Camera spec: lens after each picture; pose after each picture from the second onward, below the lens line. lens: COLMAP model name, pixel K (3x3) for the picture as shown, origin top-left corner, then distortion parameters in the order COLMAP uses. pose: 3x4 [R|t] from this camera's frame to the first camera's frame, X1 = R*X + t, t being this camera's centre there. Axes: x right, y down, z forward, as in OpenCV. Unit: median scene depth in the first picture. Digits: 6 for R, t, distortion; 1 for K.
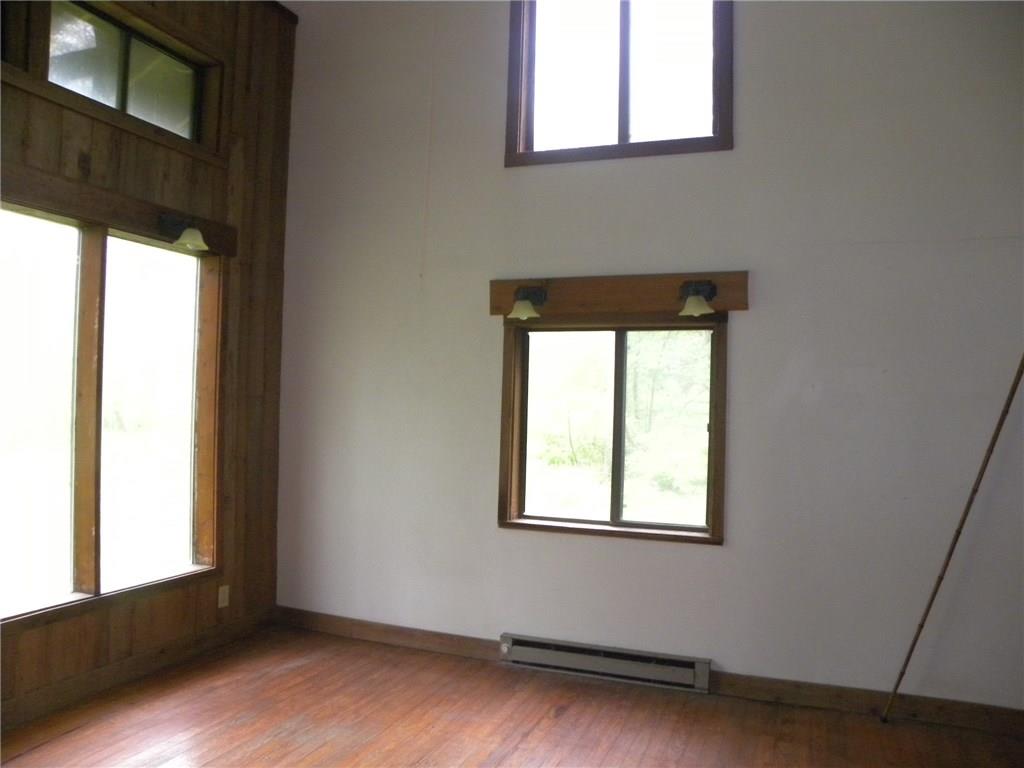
lens RADIAL K [[803.9, 0, 520.1], [0, 803.9, 390.6], [0, 0, 1]] dist [-0.131813, 0.053907]
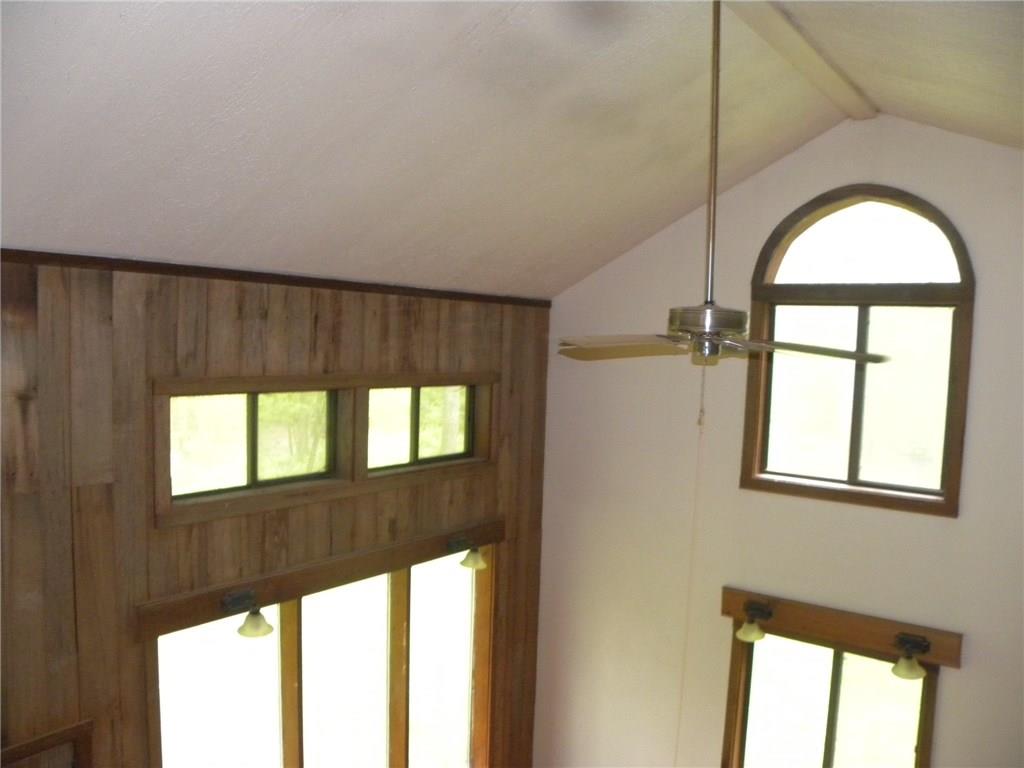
lens RADIAL K [[803.9, 0, 501.4], [0, 803.9, 370.6], [0, 0, 1]] dist [-0.131813, 0.053907]
pose [[0.957230, 0.021580, -0.288521, -0.021984], [-0.004675, 0.998238, 0.059152, -0.504058], [0.289289, -0.055274, 0.955645, -0.145570]]
